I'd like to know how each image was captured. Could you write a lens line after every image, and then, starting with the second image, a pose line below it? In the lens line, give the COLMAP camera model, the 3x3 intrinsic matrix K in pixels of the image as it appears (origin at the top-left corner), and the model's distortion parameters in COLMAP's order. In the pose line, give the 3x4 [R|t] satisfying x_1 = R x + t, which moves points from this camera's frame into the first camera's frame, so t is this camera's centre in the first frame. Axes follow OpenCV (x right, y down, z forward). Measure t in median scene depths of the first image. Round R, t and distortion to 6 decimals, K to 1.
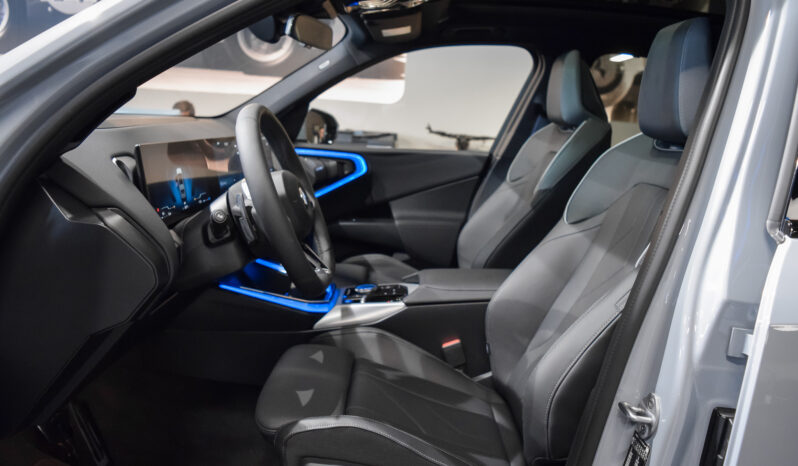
lens RADIAL K [[632.7, 0, 383.1], [0, 632.7, 240.3], [0, 0, 1]] dist [-0.083894, 0.005442]
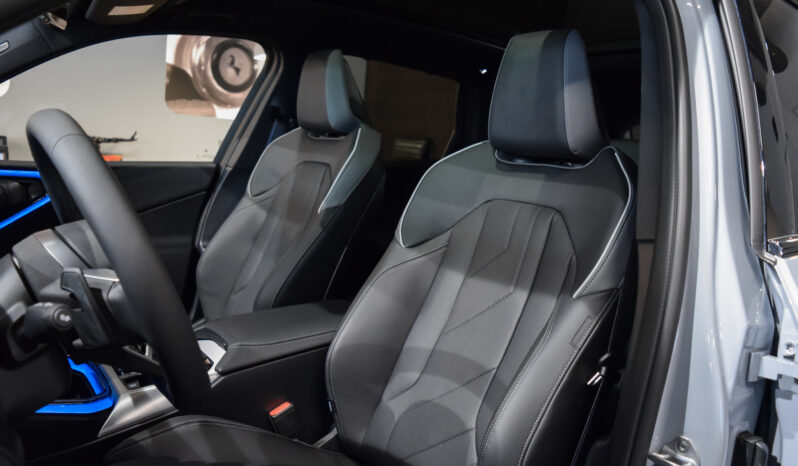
lens RADIAL K [[632.7, 0, 383.1], [0, 632.7, 240.3], [0, 0, 1]] dist [-0.083894, 0.005442]
pose [[0.803636, -0.098994, 0.586830, -0.191750], [0.095246, 0.994752, 0.037372, -0.055149], [-0.587450, 0.025860, 0.808847, 0.223972]]
